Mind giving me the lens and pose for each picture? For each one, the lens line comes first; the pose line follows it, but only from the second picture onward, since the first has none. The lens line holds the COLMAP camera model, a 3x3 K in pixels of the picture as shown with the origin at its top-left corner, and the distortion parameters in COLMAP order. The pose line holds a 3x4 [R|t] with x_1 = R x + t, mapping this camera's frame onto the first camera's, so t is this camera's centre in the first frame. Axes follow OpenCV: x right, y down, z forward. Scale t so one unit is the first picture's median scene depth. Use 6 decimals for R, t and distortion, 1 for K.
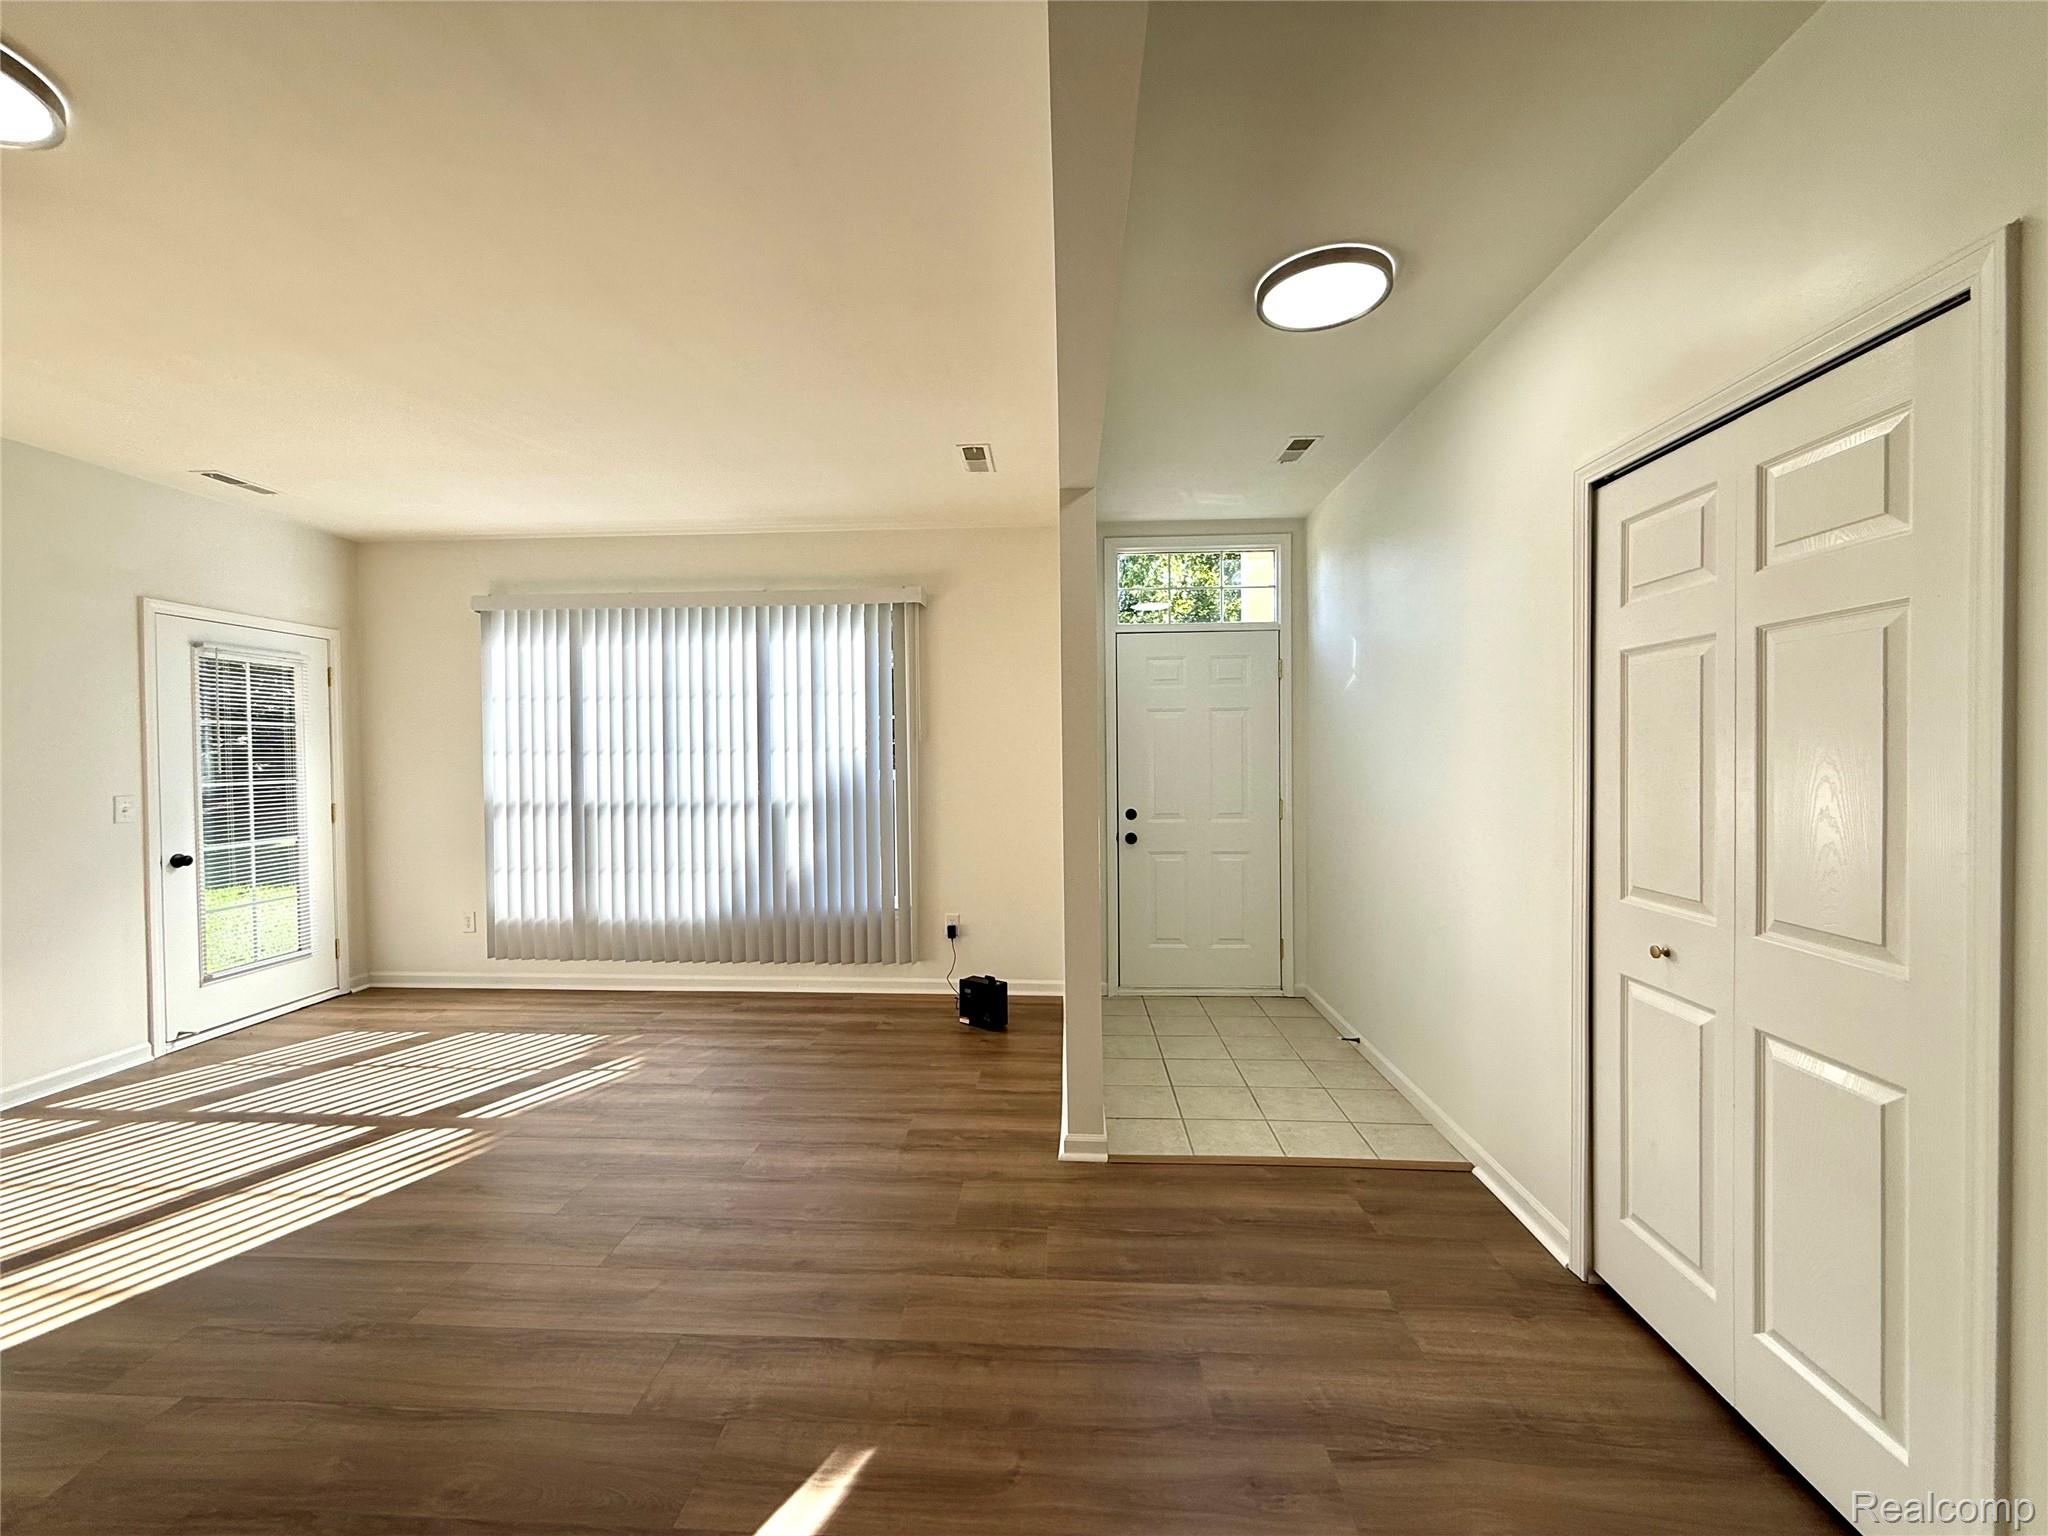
lens RADIAL K [[817.5, 0, 1015.4], [0, 817.5, 766.4], [0, 0, 1]] dist [-0.000946, 0.000319]
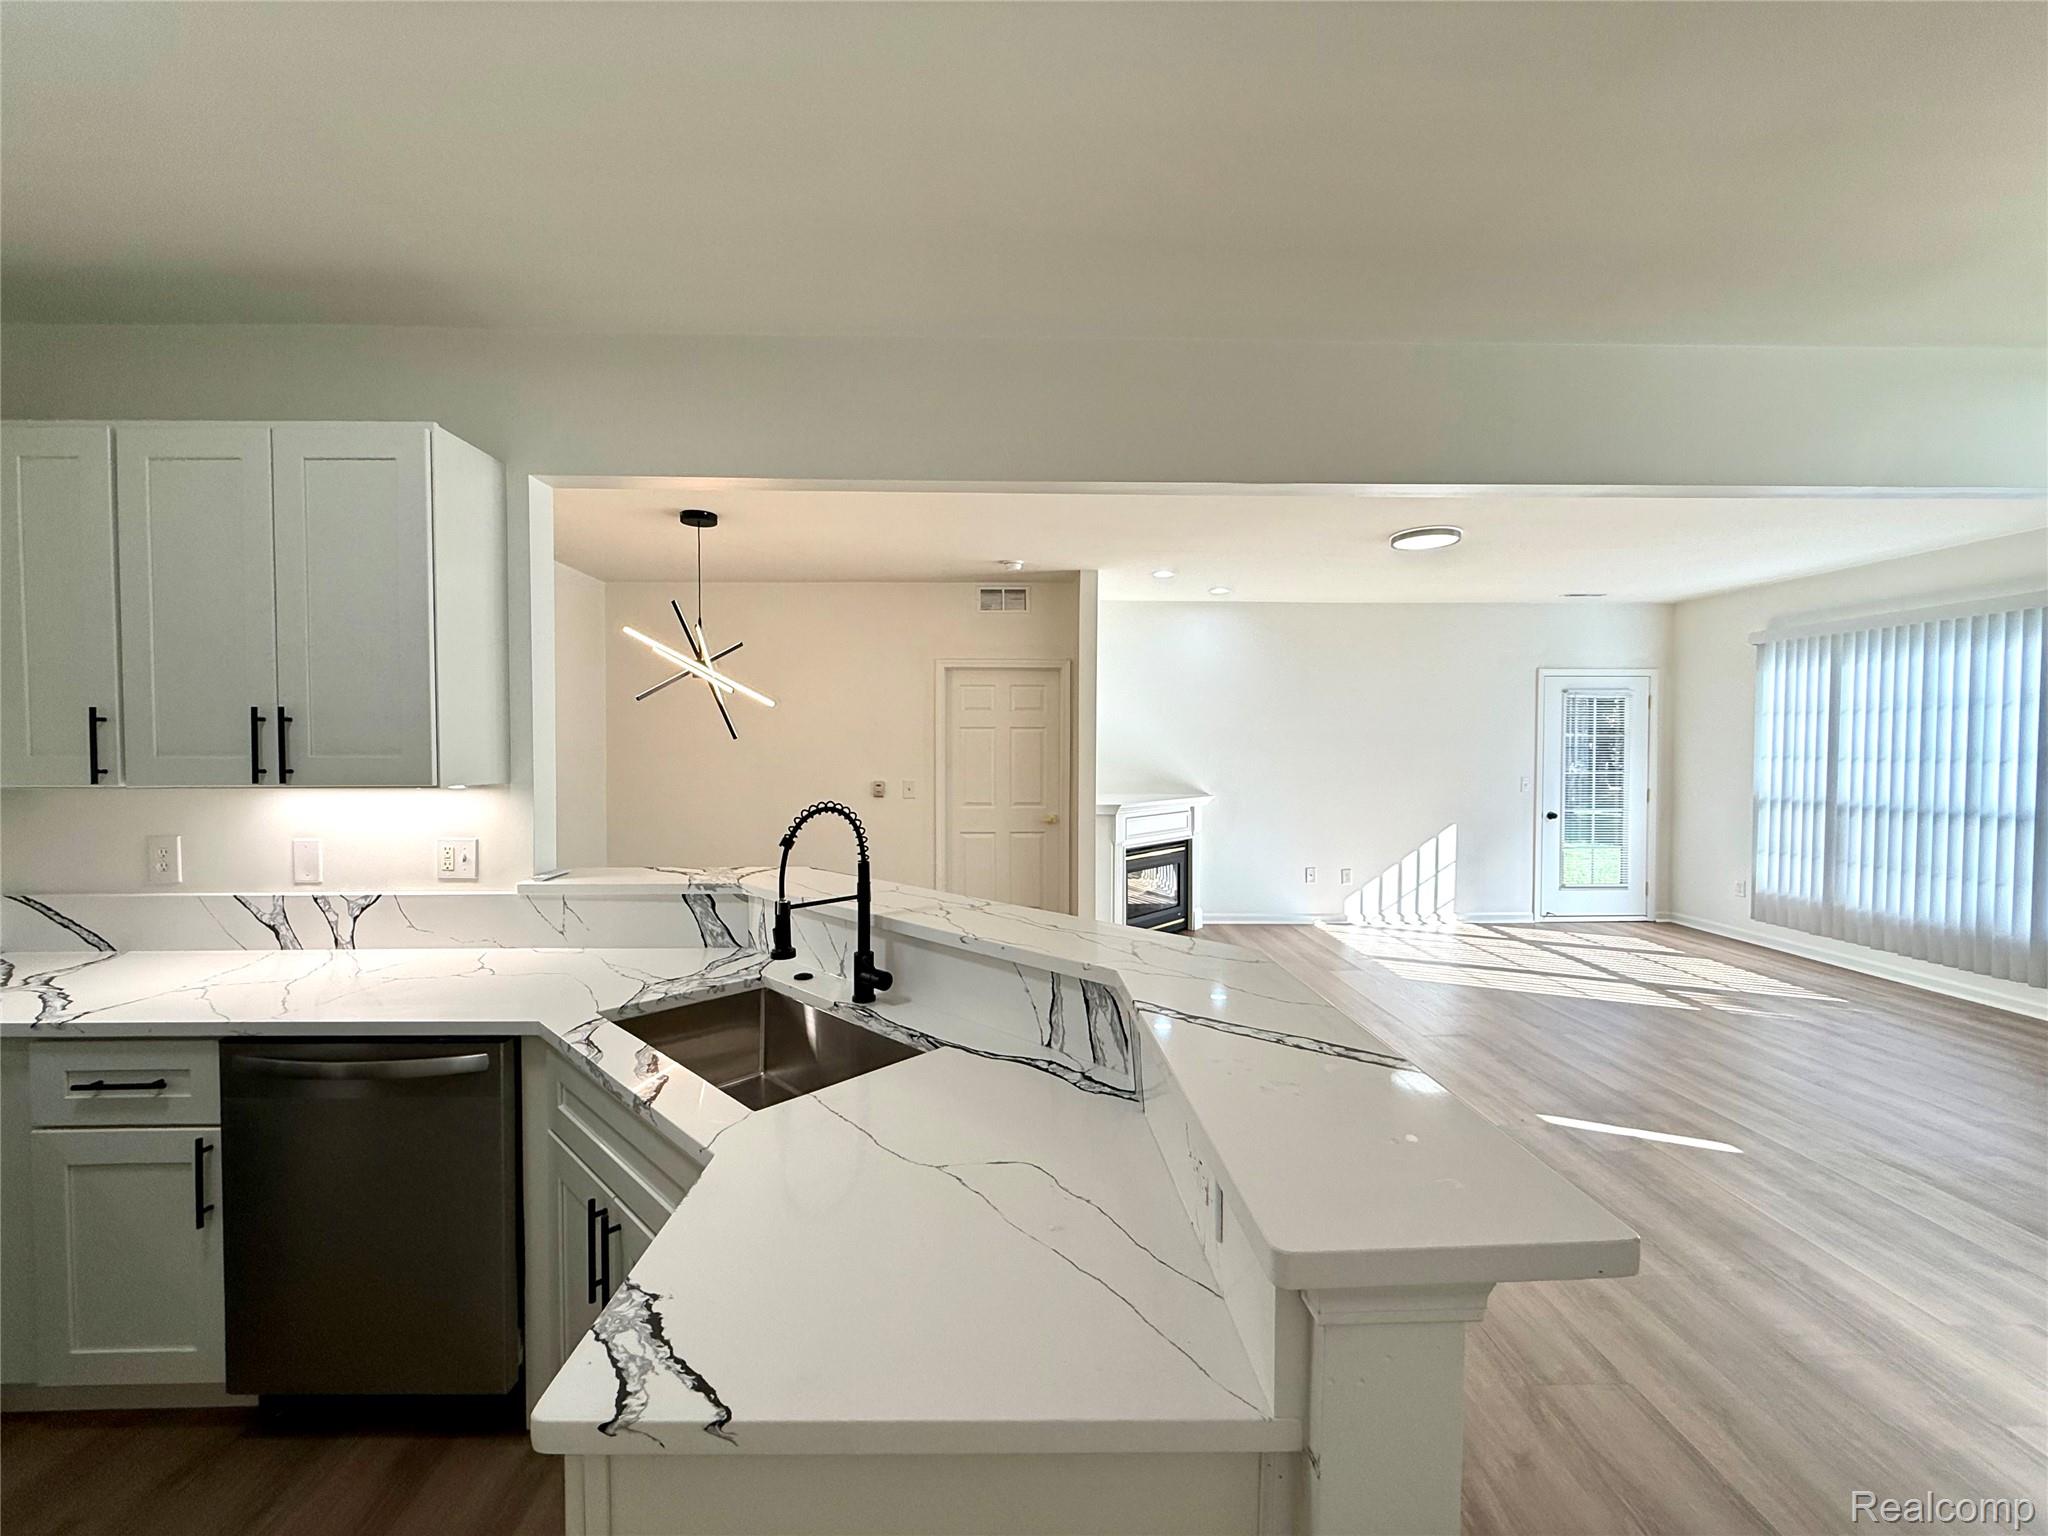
lens RADIAL K [[817.5, 0, 1015.4], [0, 817.5, 766.4], [0, 0, 1]] dist [-0.000946, 0.000319]
pose [[0.089606, 0.035064, -0.995360, 0.601218], [-0.017851, 0.999276, 0.033595, -0.028356], [0.995817, 0.014758, 0.090167, -0.300299]]
